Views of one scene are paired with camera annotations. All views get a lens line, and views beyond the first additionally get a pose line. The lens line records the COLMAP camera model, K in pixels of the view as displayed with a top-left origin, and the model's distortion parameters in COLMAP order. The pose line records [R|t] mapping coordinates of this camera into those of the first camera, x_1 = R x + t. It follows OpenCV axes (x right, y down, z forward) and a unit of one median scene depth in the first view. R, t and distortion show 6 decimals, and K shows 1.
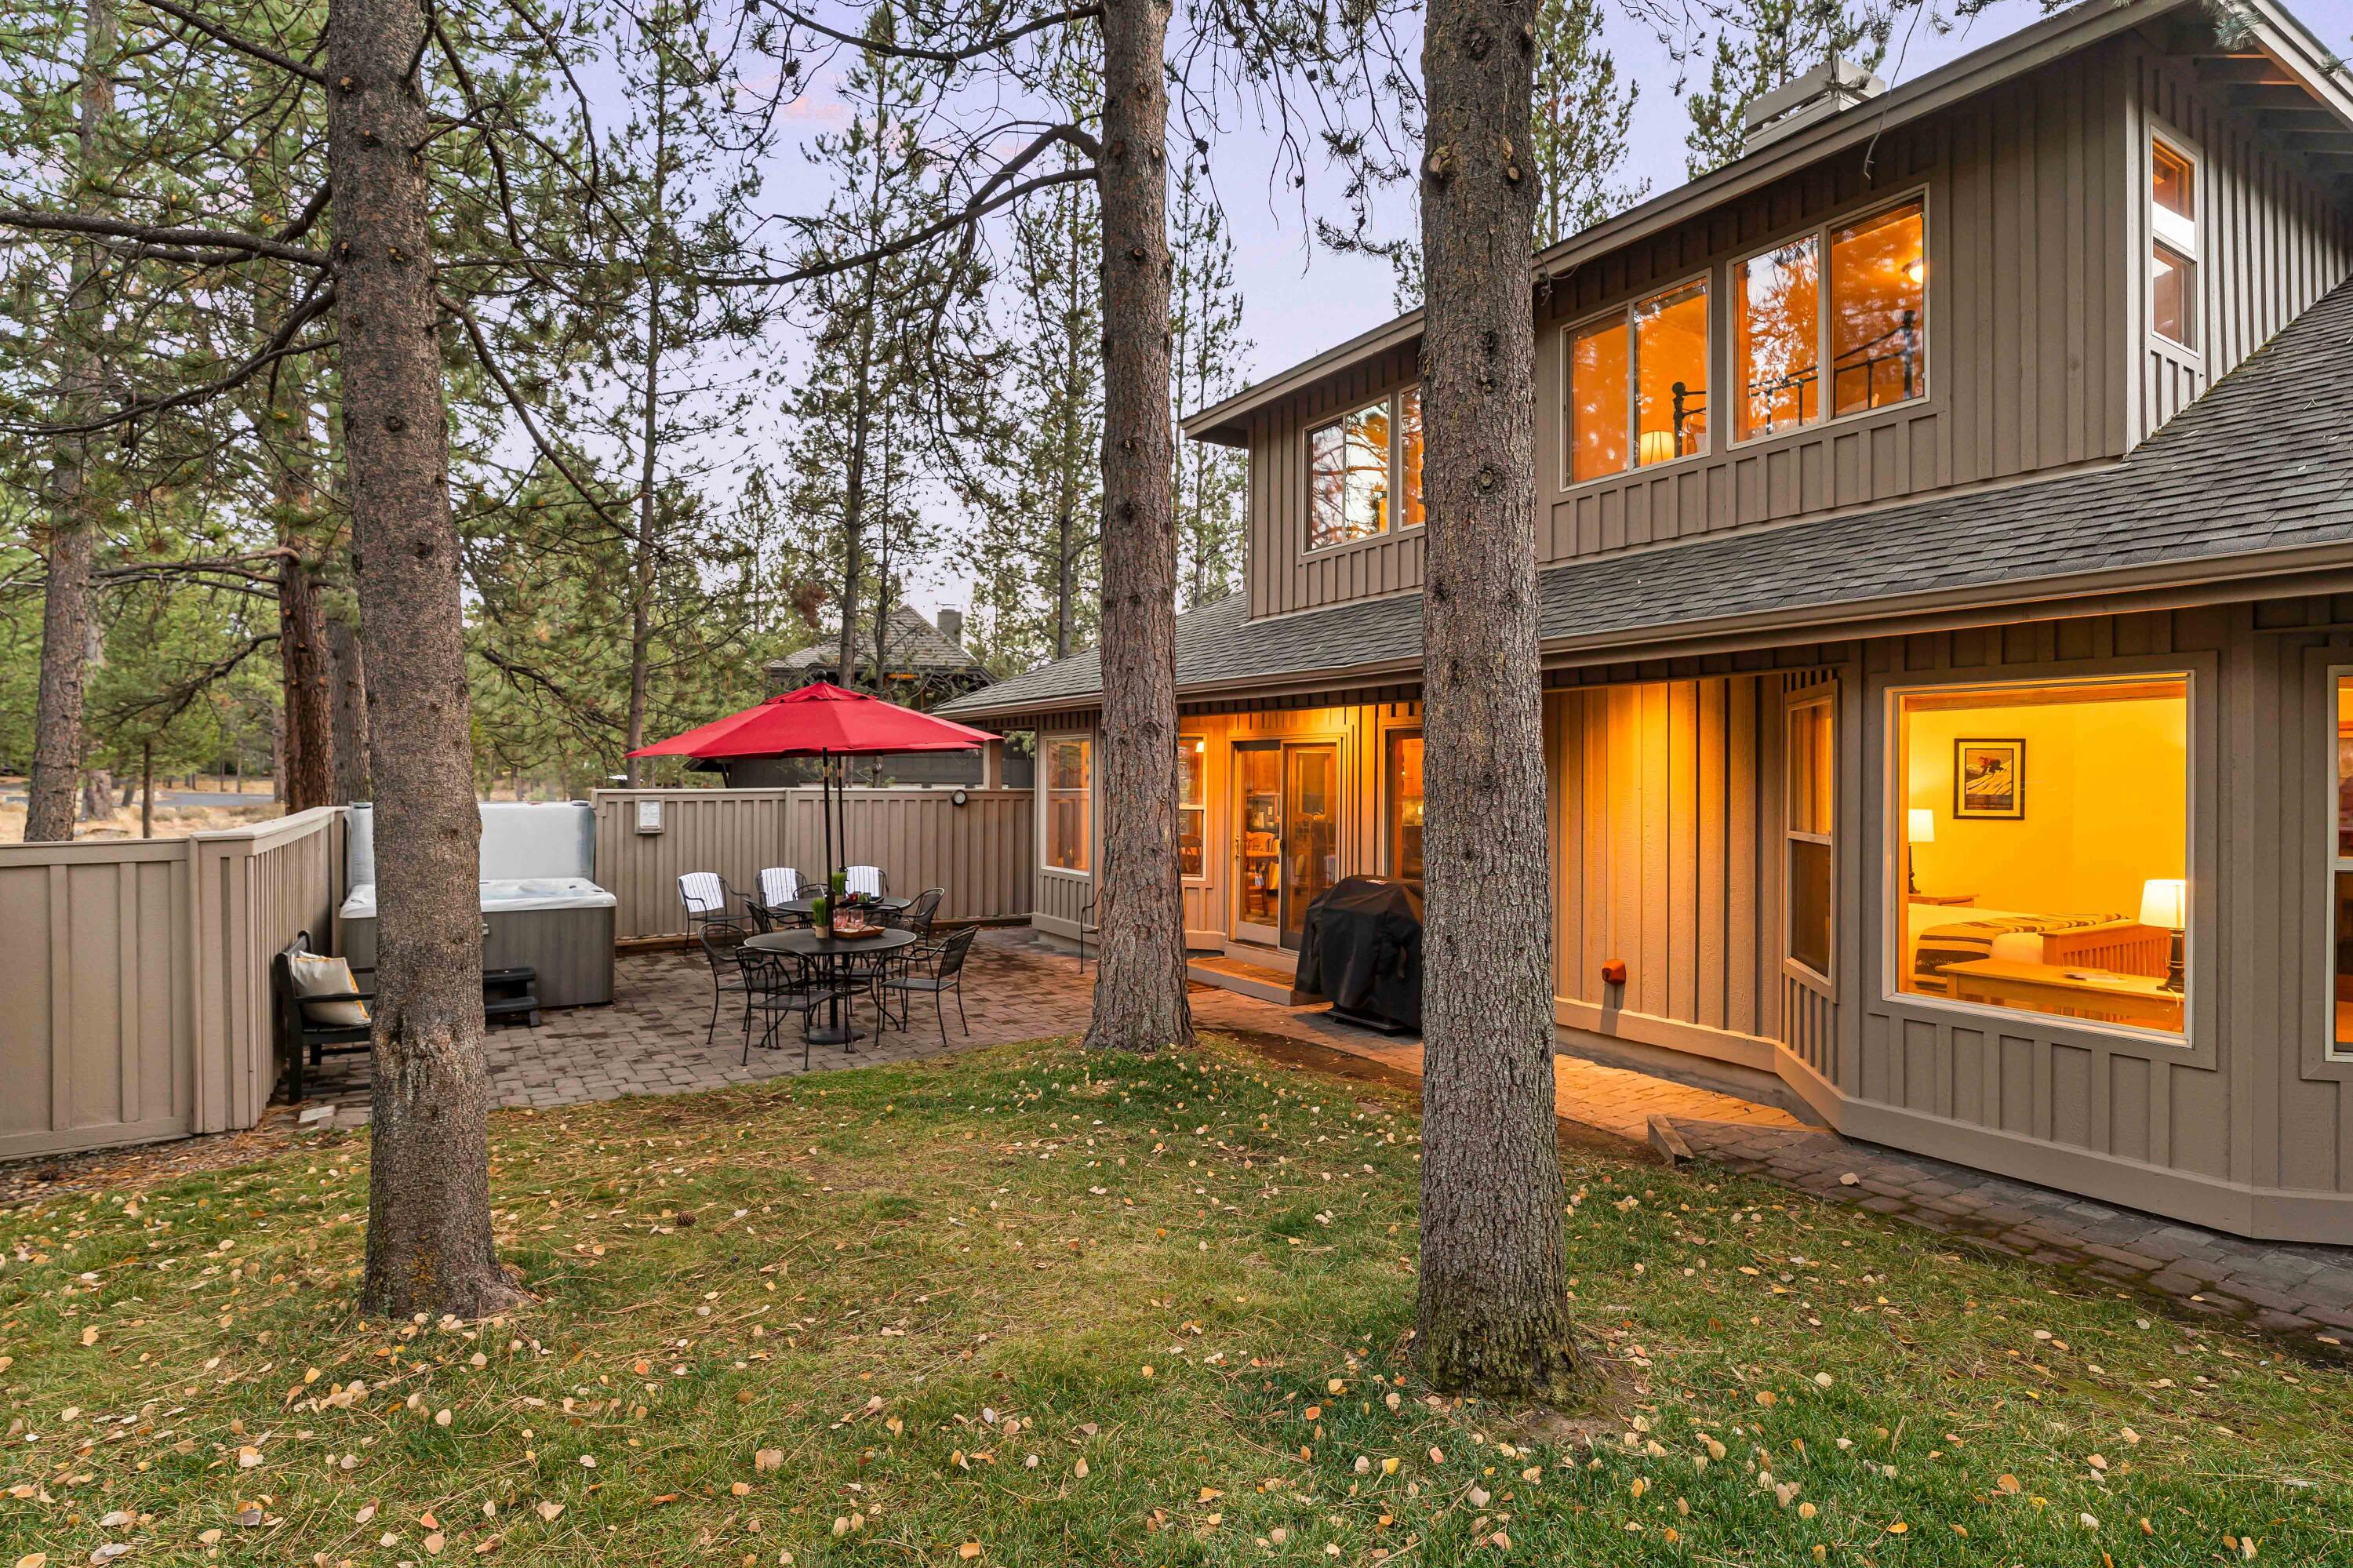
lens RADIAL K [[1203.3, 0, 1176.5], [0, 1203.3, 784.0], [0, 0, 1]] dist [0.002393, 0.000330]
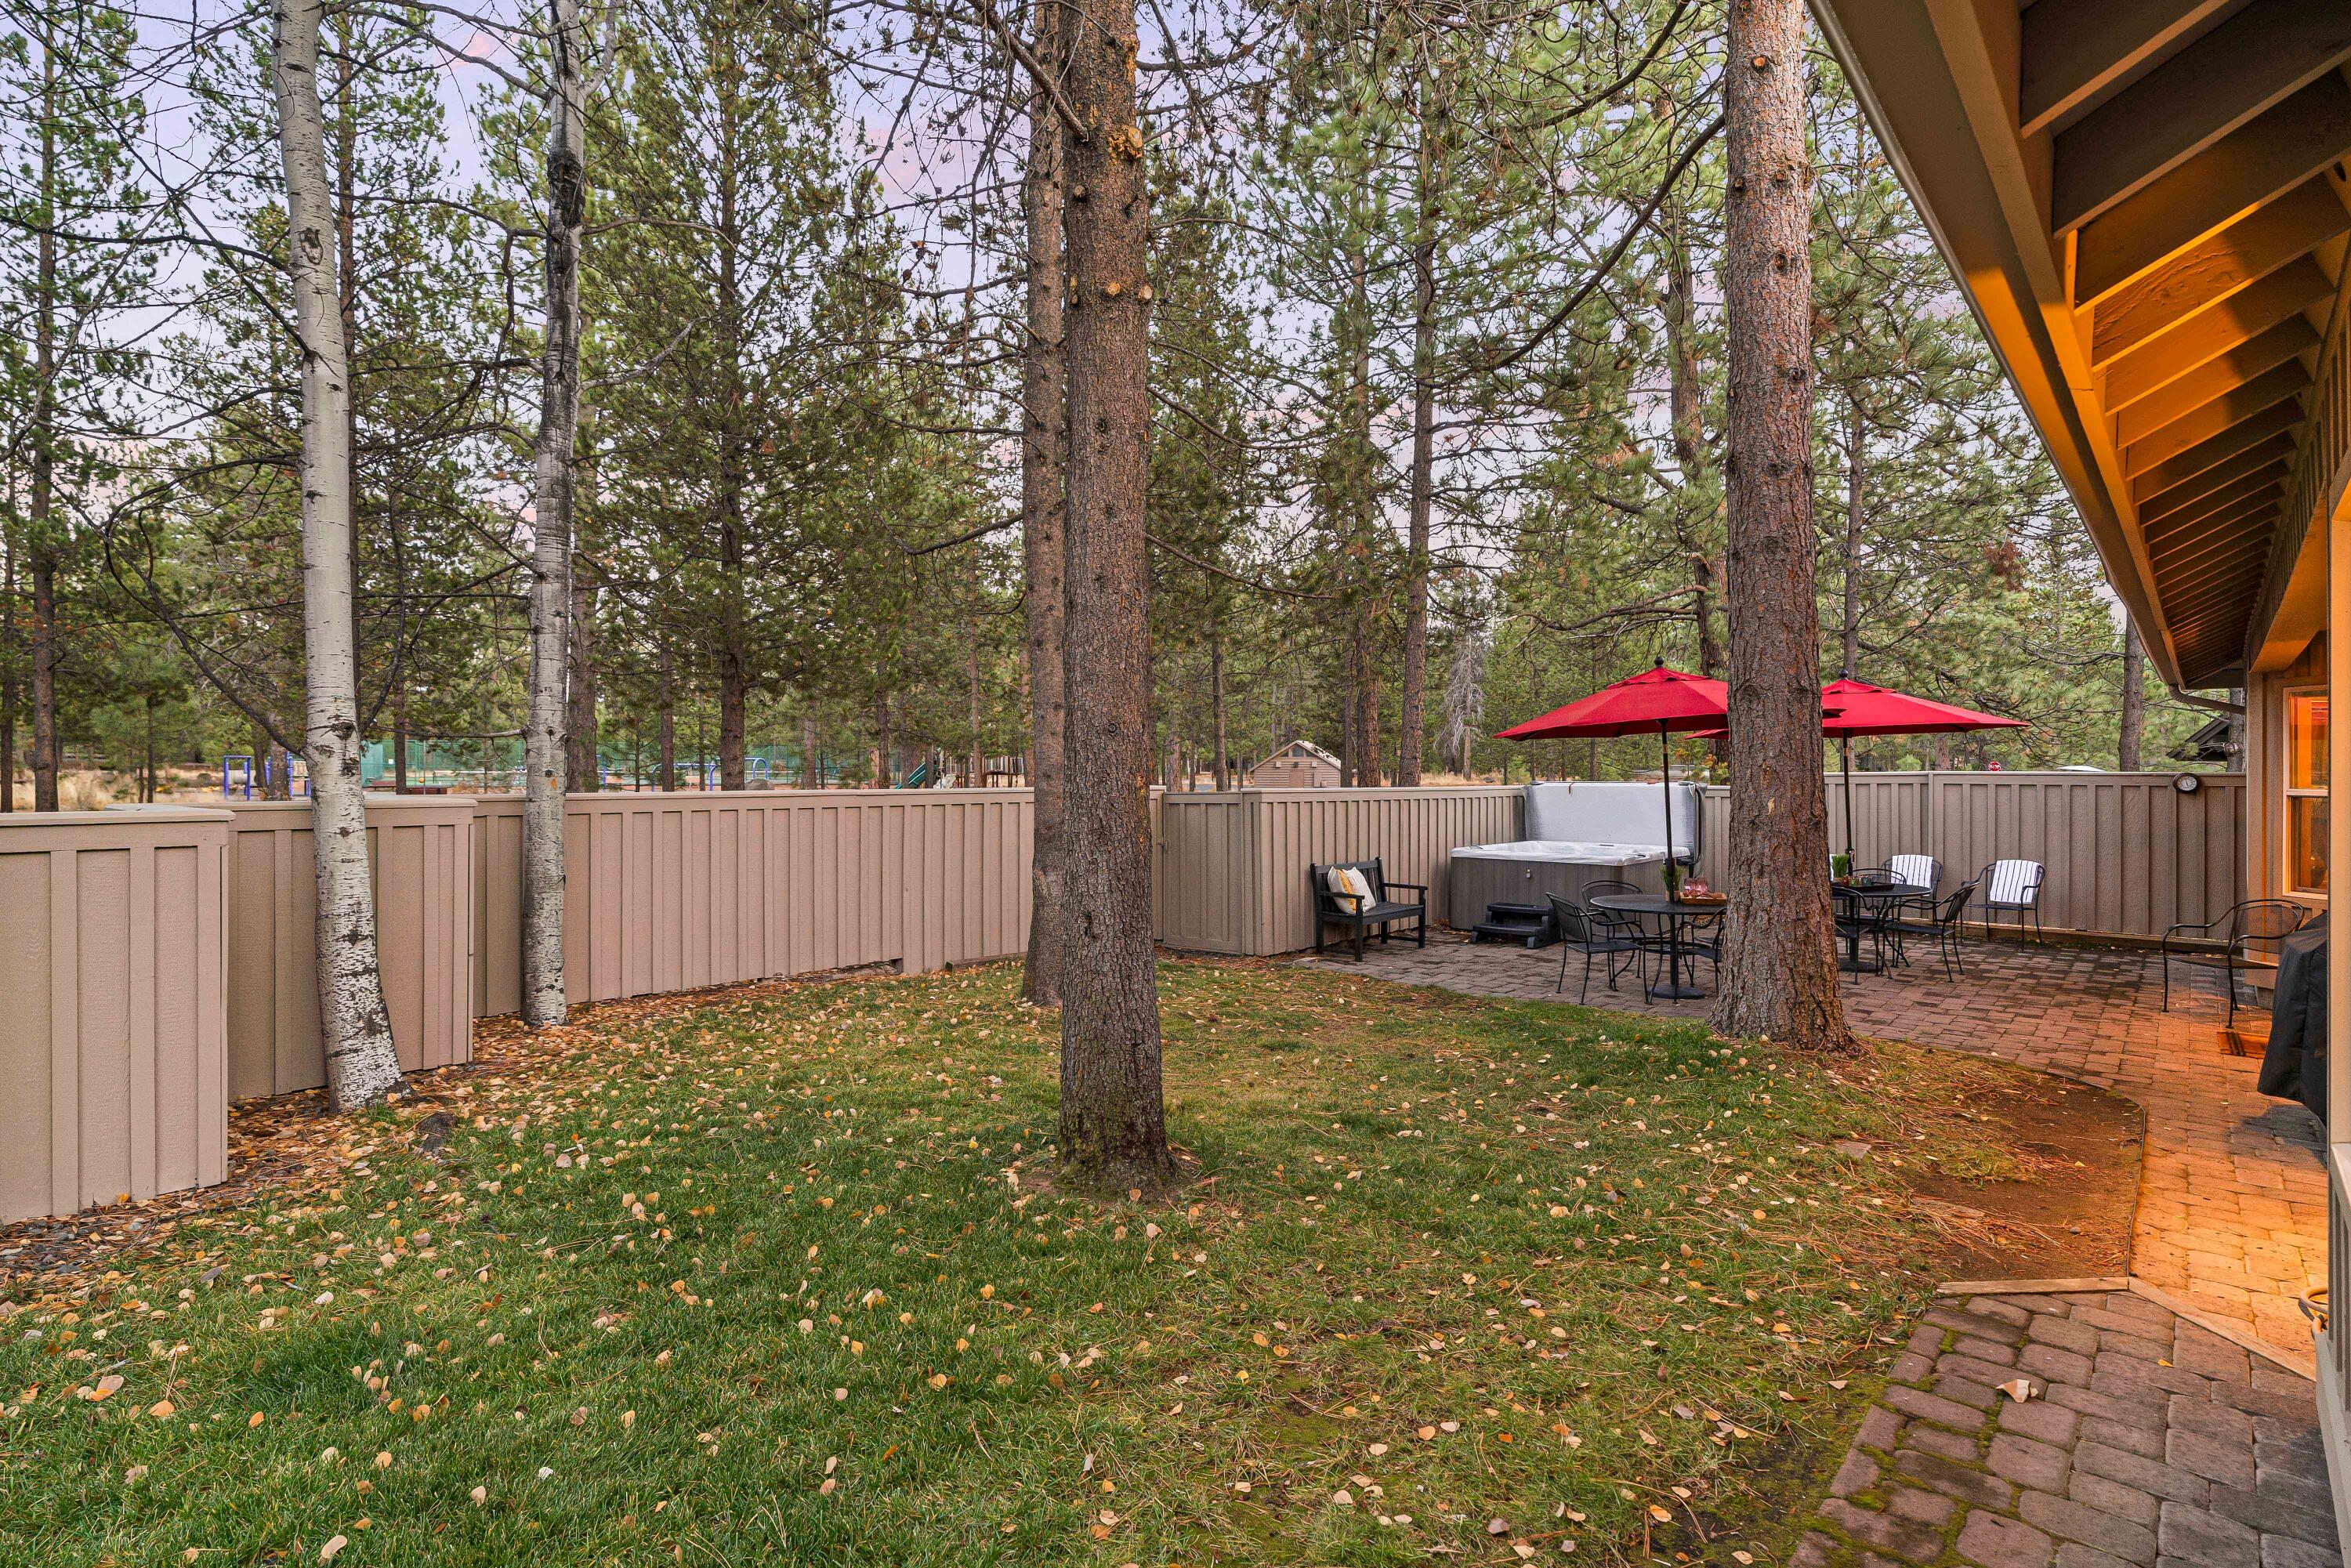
lens RADIAL K [[1162.2, 0, 1175.5], [0, 1162.2, 784.0], [0, 0, 1]] dist [-0.000216, -0.000012]
pose [[0.284458, 0.003330, -0.958683, 0.941852], [-0.004388, 0.999988, 0.002171, 0.035117], [0.958678, 0.003590, 0.284469, 0.430365]]
